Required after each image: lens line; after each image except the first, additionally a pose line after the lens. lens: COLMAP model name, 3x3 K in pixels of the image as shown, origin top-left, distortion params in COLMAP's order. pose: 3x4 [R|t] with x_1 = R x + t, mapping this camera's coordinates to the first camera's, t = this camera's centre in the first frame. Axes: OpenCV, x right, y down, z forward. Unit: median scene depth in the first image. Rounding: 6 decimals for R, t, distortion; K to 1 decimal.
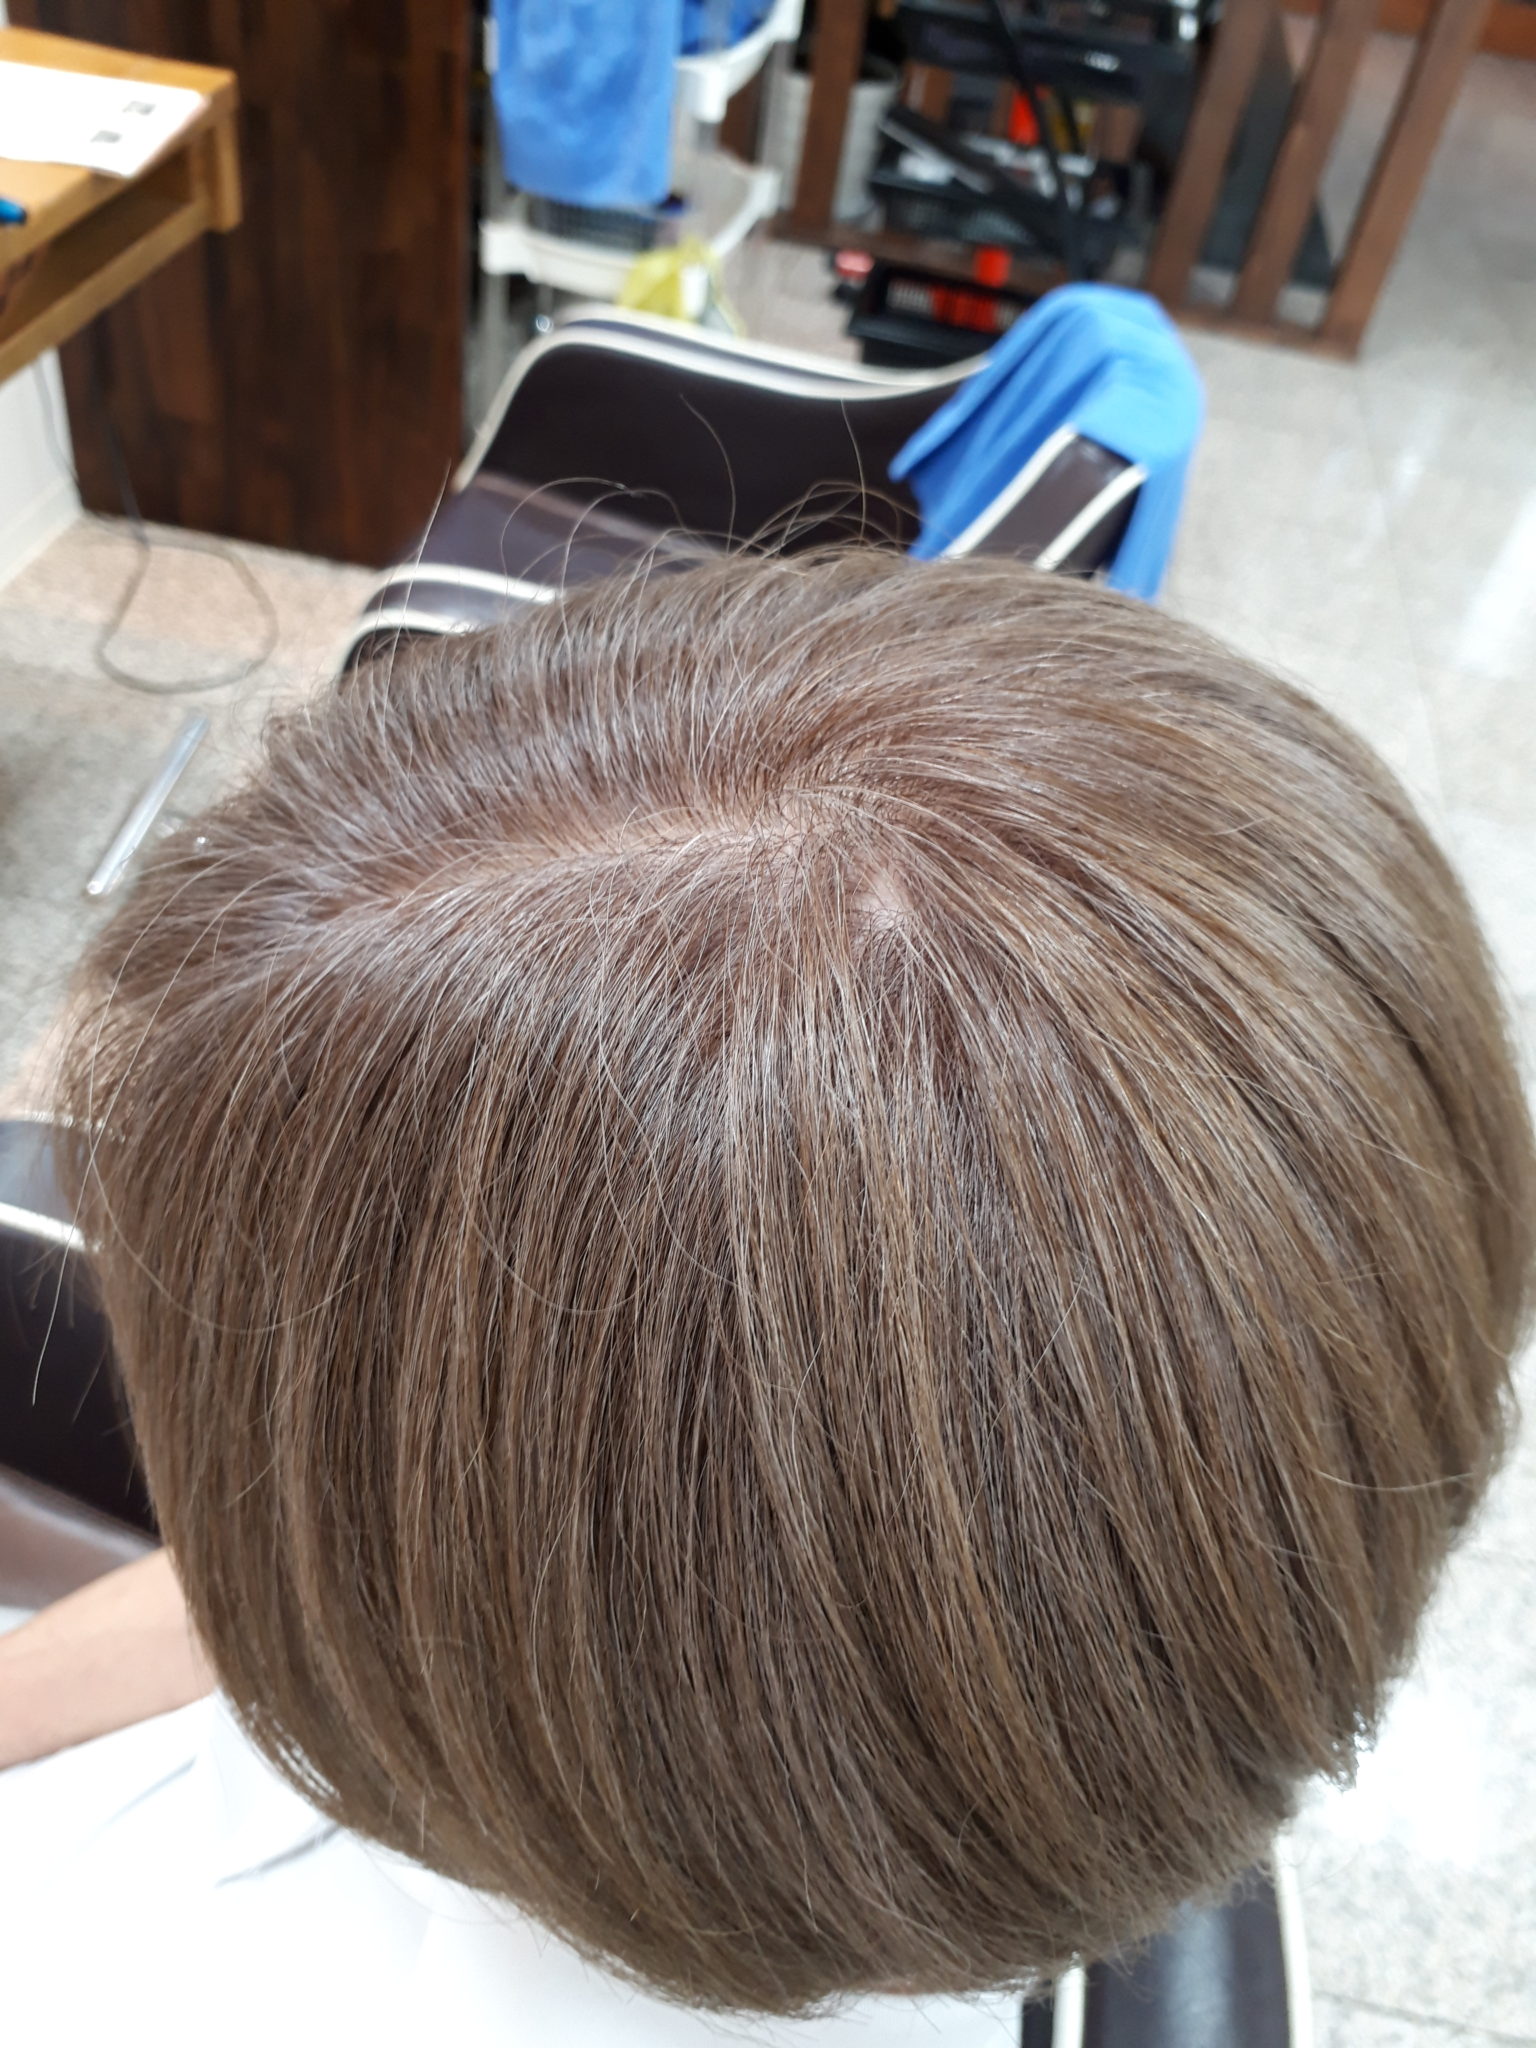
lens RADIAL K [[1620.7, 0, 768.0], [0, 1620.7, 1024.0], [0, 0, 1]] dist [0.032278, -0.006896]
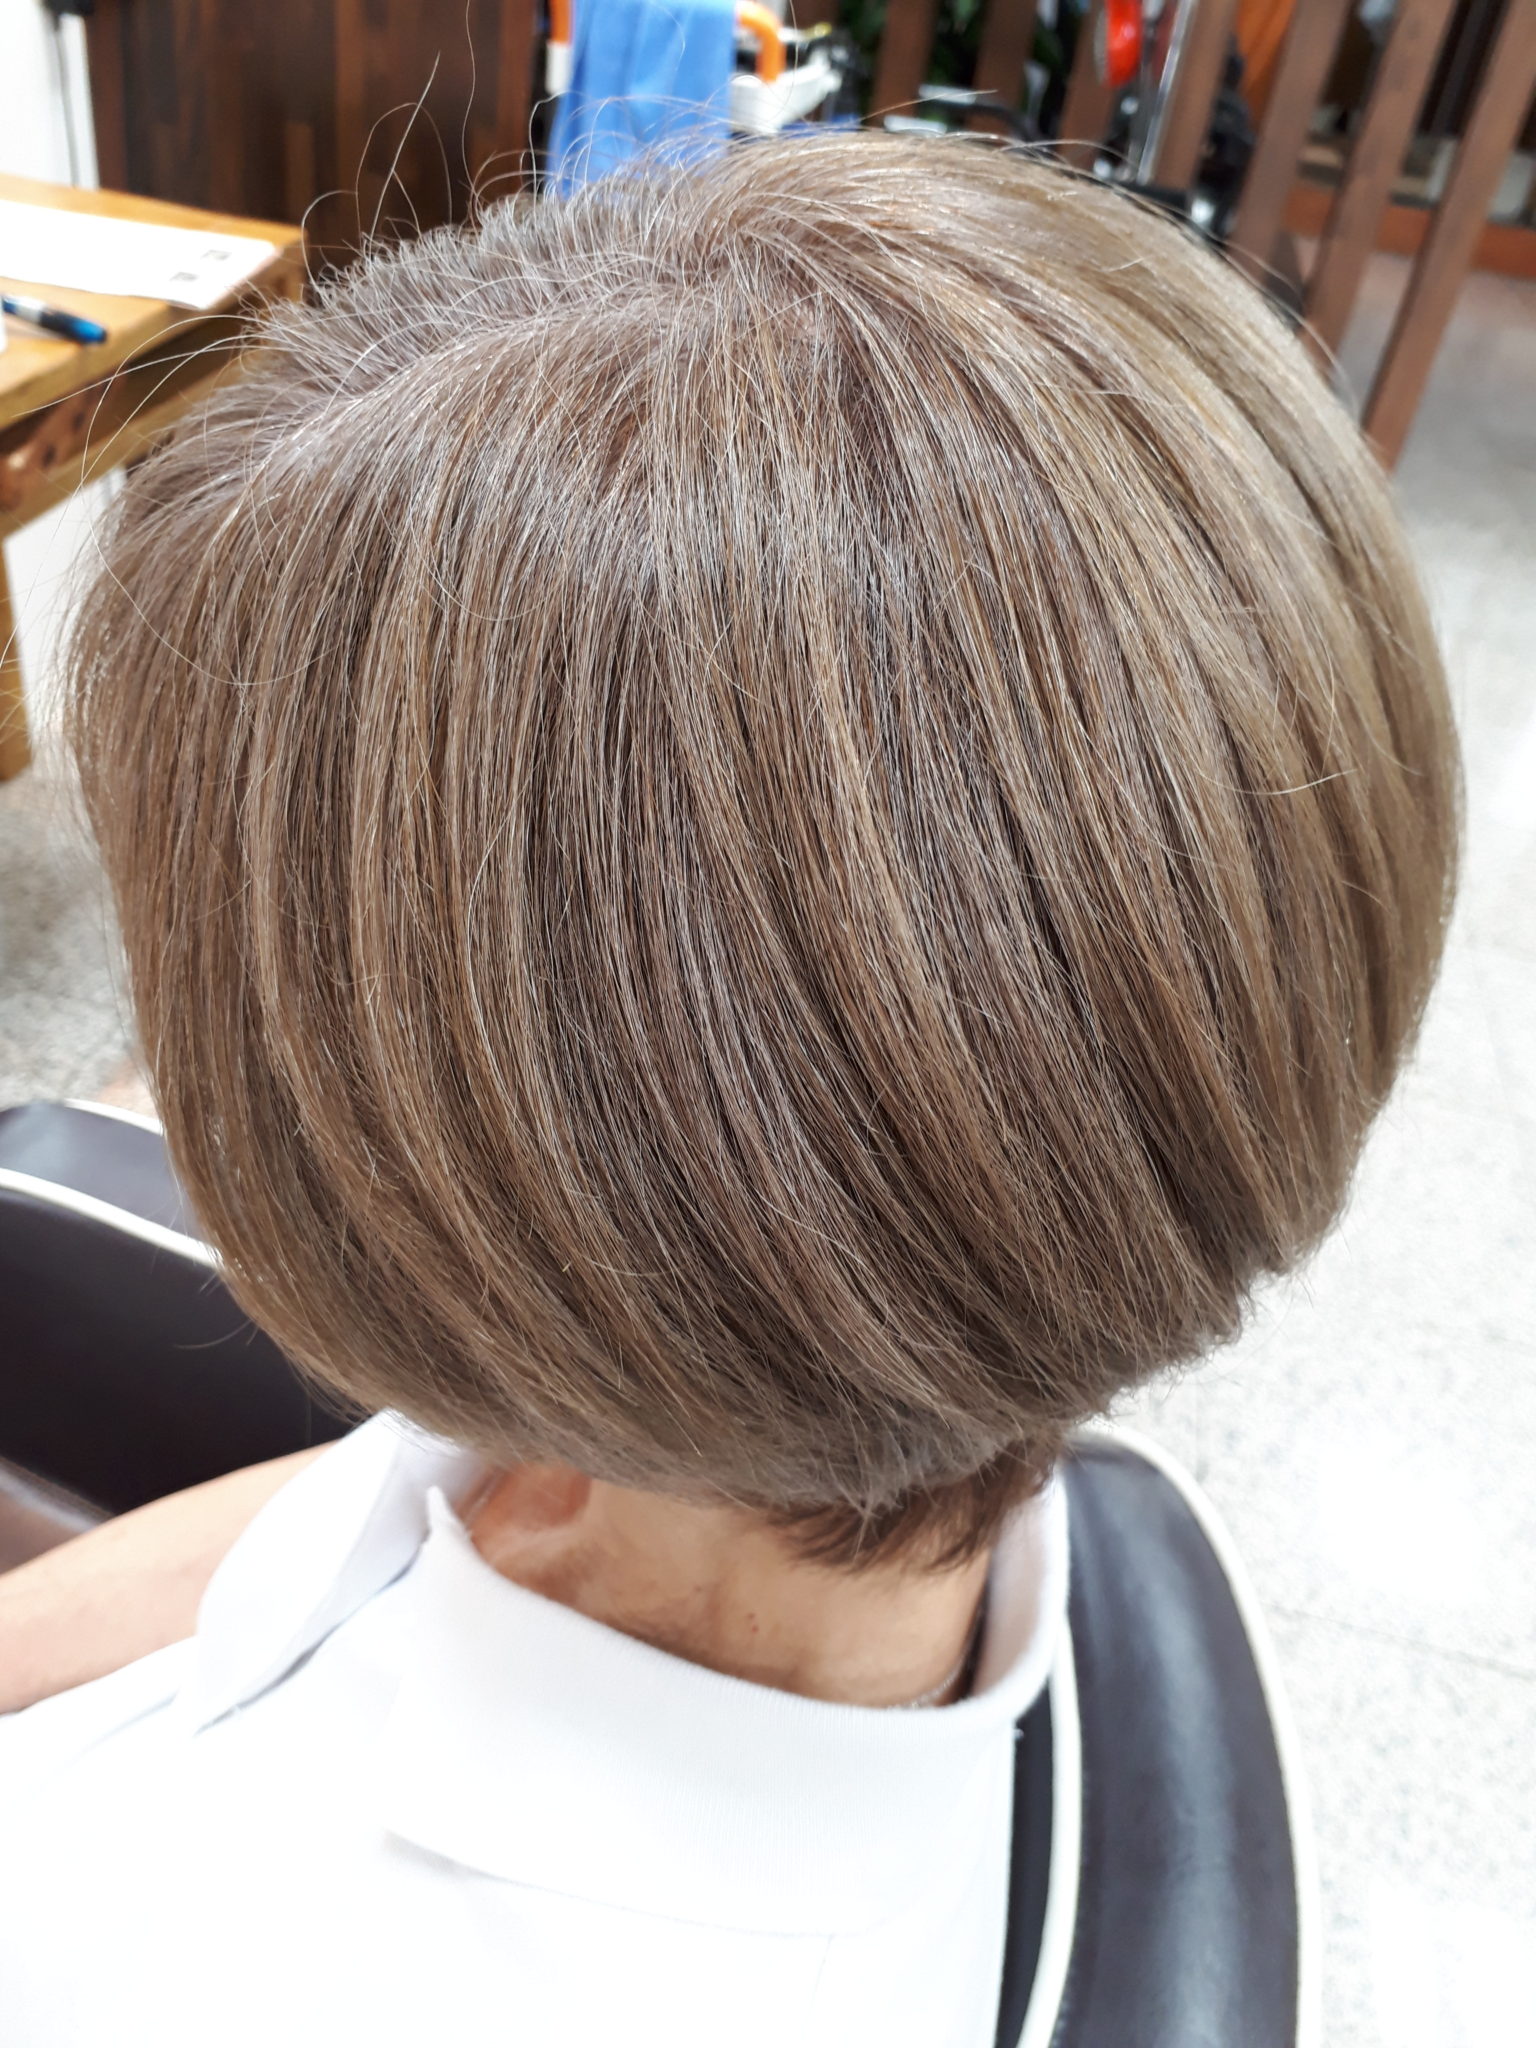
lens RADIAL K [[1617.5, 0, 768.0], [0, 1617.5, 1024.0], [0, 0, 1]] dist [0.165172, -0.298385]
pose [[0.999628, 0.001248, -0.027244, 0.082249], [-0.004701, 0.991883, -0.127066, 0.576693], [0.026864, 0.127147, 0.991520, -0.053877]]
